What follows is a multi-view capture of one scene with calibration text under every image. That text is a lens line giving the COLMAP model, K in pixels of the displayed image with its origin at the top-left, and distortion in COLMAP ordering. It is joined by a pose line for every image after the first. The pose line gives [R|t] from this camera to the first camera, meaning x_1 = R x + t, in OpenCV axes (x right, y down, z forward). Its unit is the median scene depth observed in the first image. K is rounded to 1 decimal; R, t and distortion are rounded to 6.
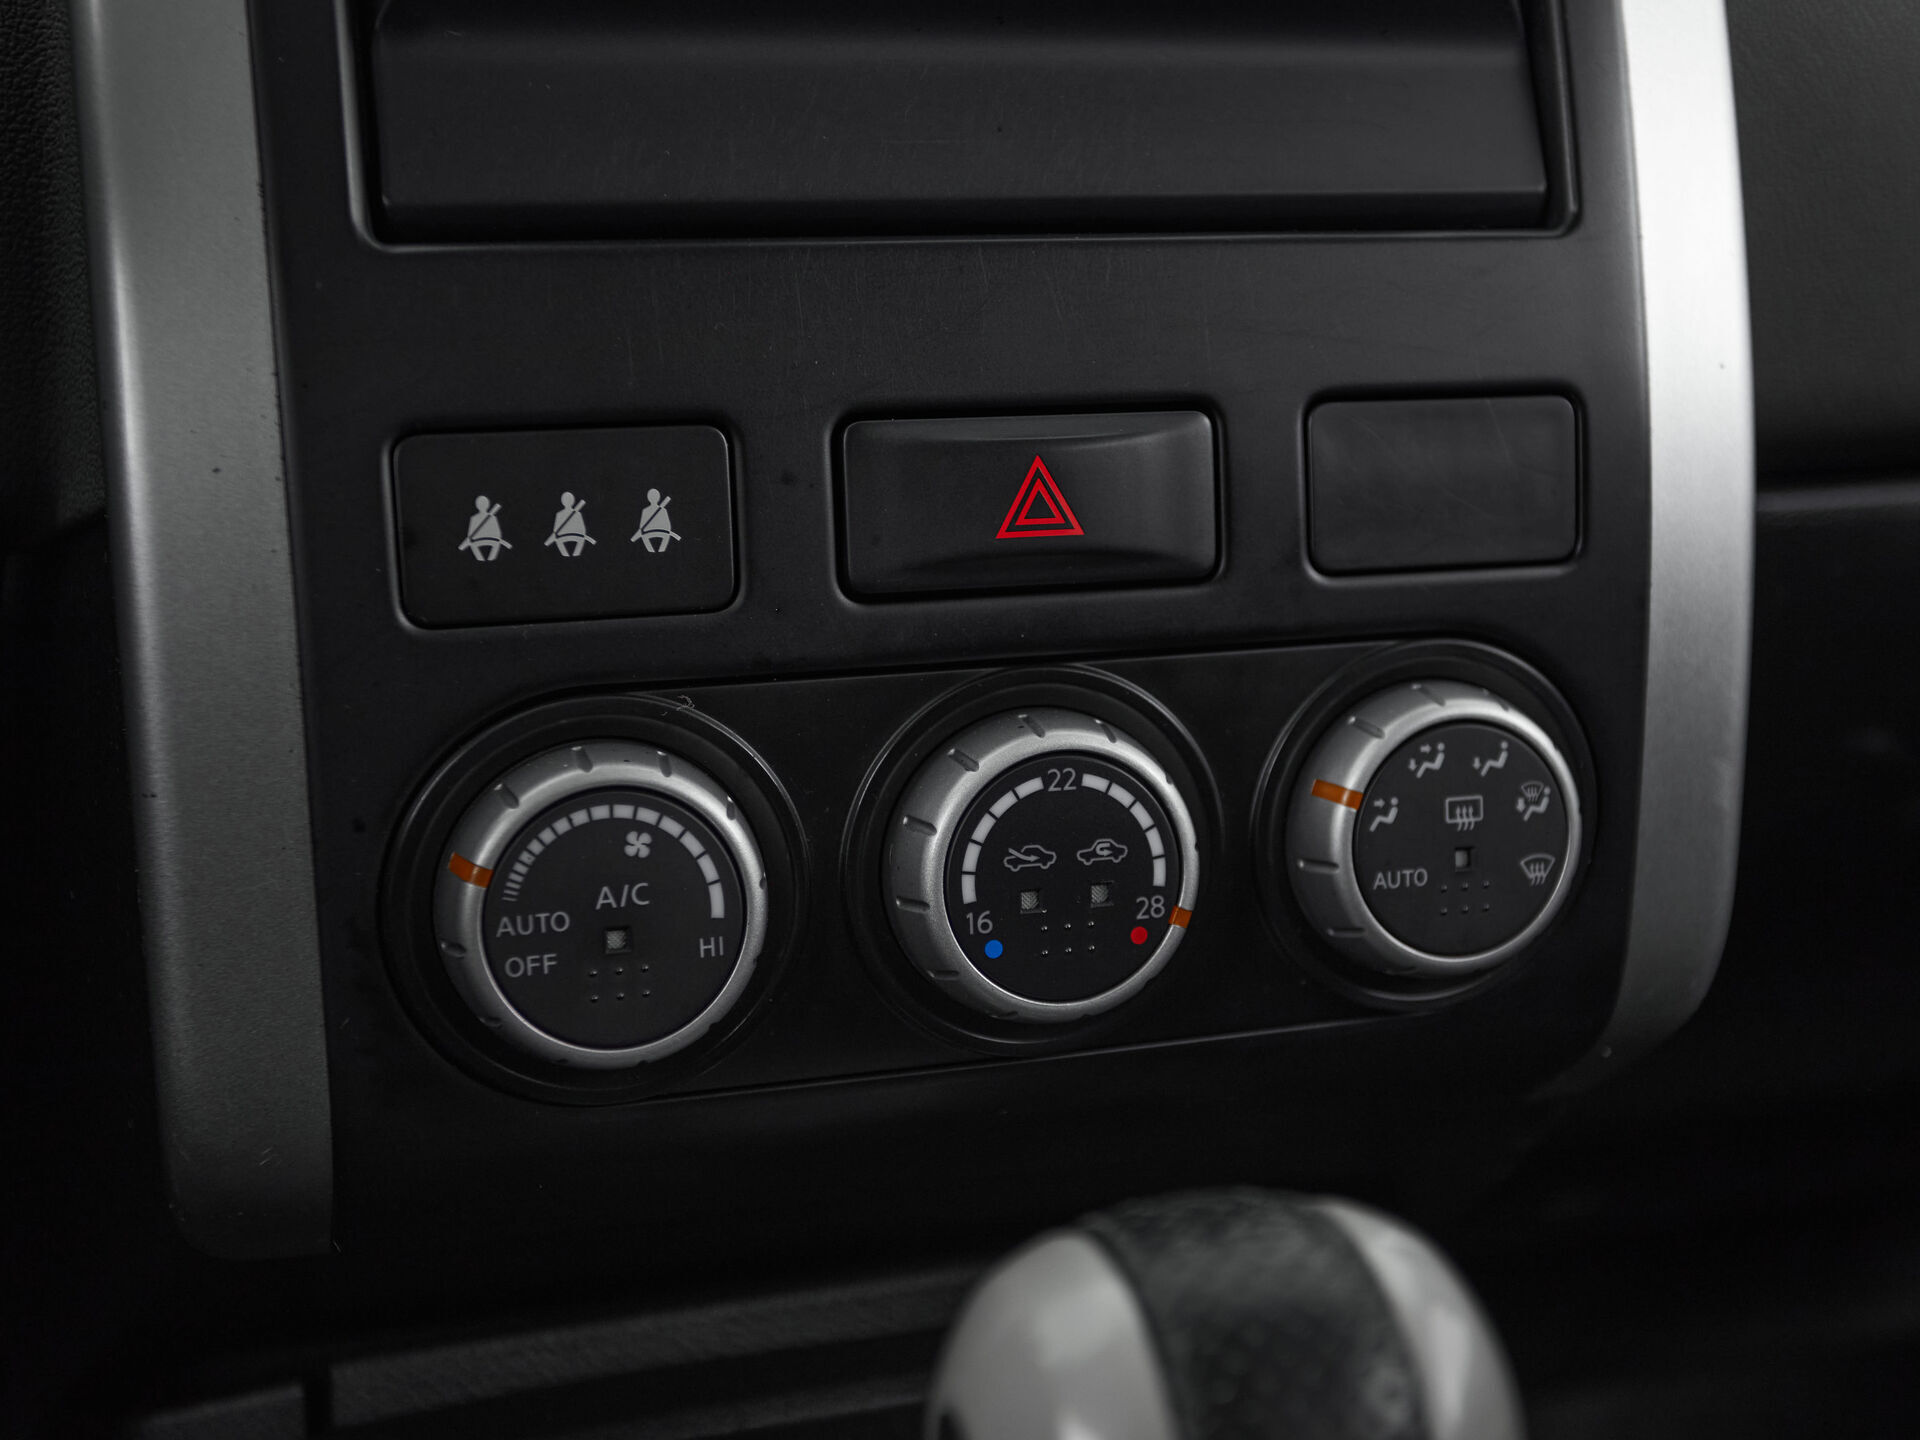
lens RADIAL K [[2424.0, 0, 960.0], [0, 2424.0, 720.0], [0, 0, 1]] dist [0.022492, 0.018631]
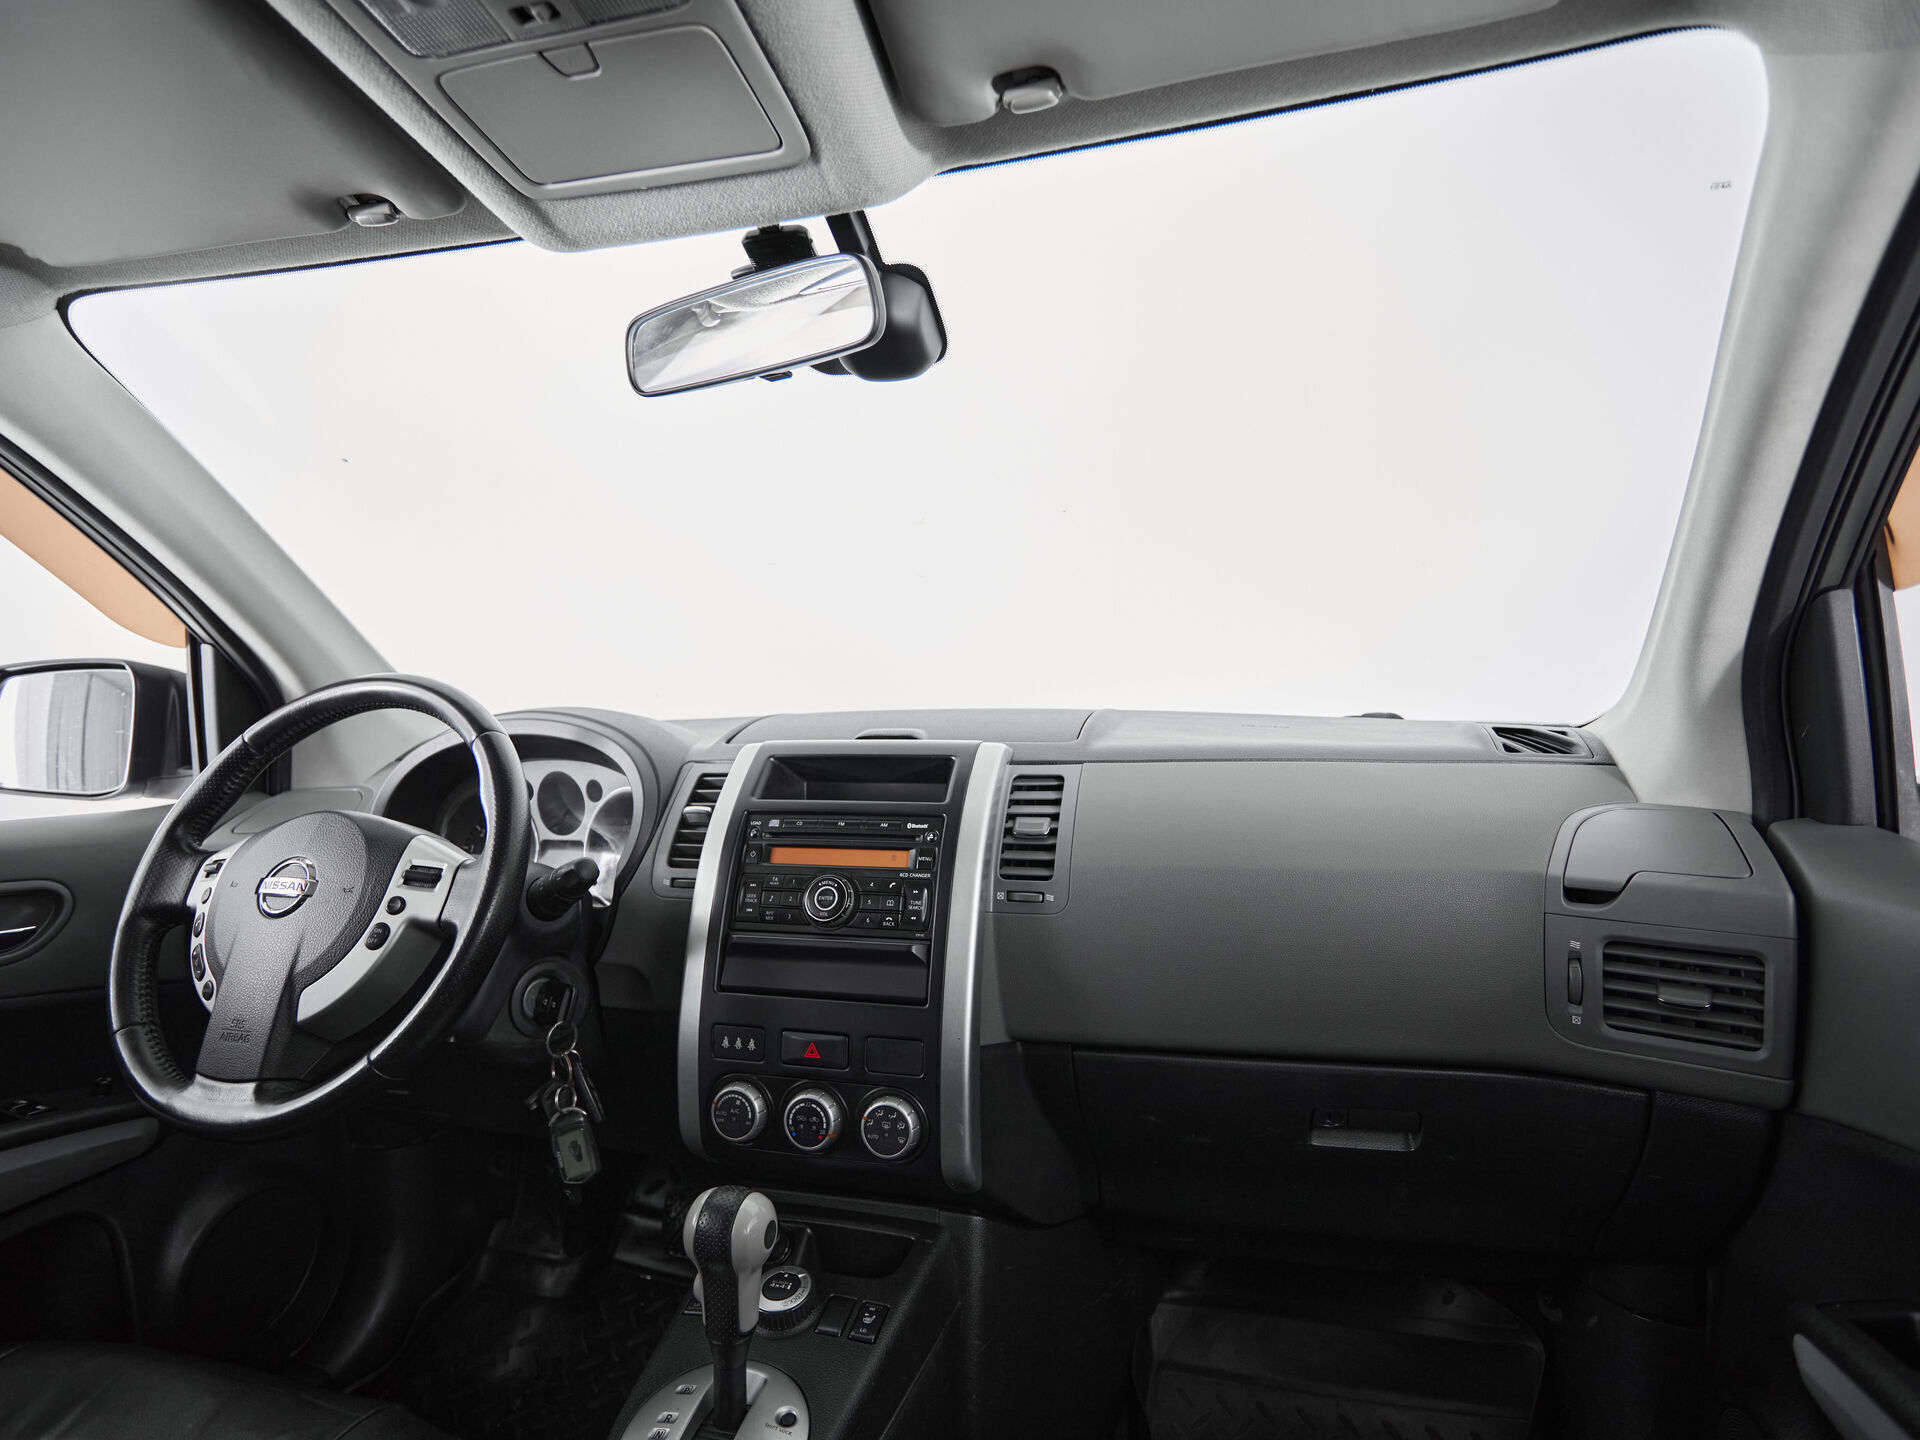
lens RADIAL K [[1000.7, 0, 960.0], [0, 1000.7, 720.0], [0, 0, 1]] dist [-0.003619, -0.000817]
pose [[0.845340, 0.002247, -0.534224, 1.512360], [-0.108952, 0.979699, -0.168282, -0.475159], [0.523000, 0.200460, 0.828424, -0.846202]]
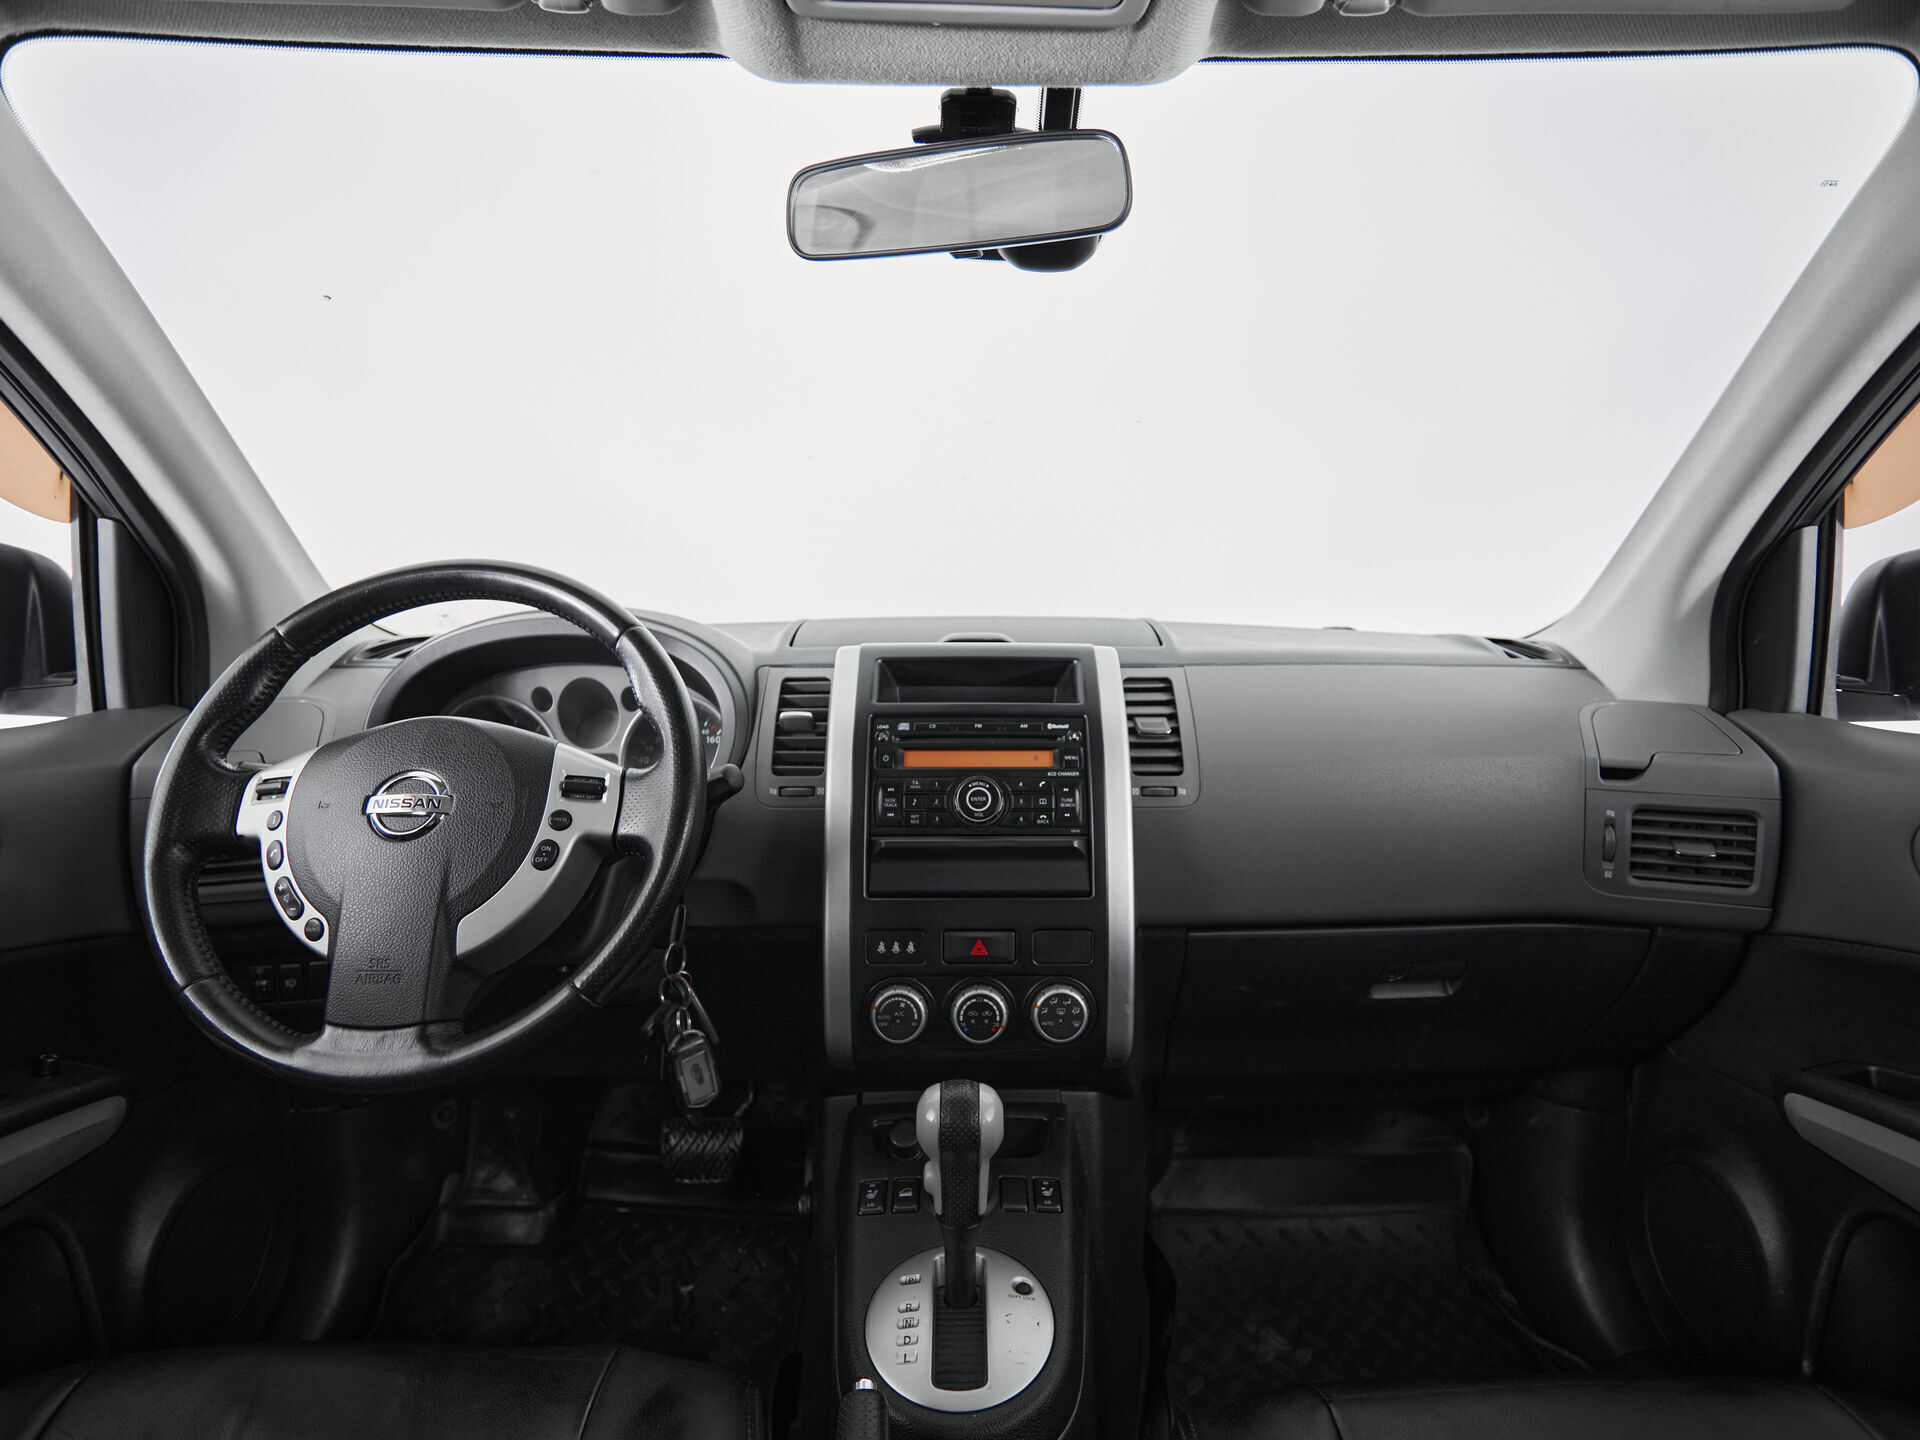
lens RADIAL K [[1000.5, 0, 968.9], [0, 1000.5, 726.8], [0, 0, 1]] dist [-0.003688, -0.000953]
pose [[0.959356, 0.033992, -0.280144, 0.629256], [-0.067639, 0.991479, -0.111327, -0.332866], [0.273972, 0.125751, 0.953481, -1.244708]]
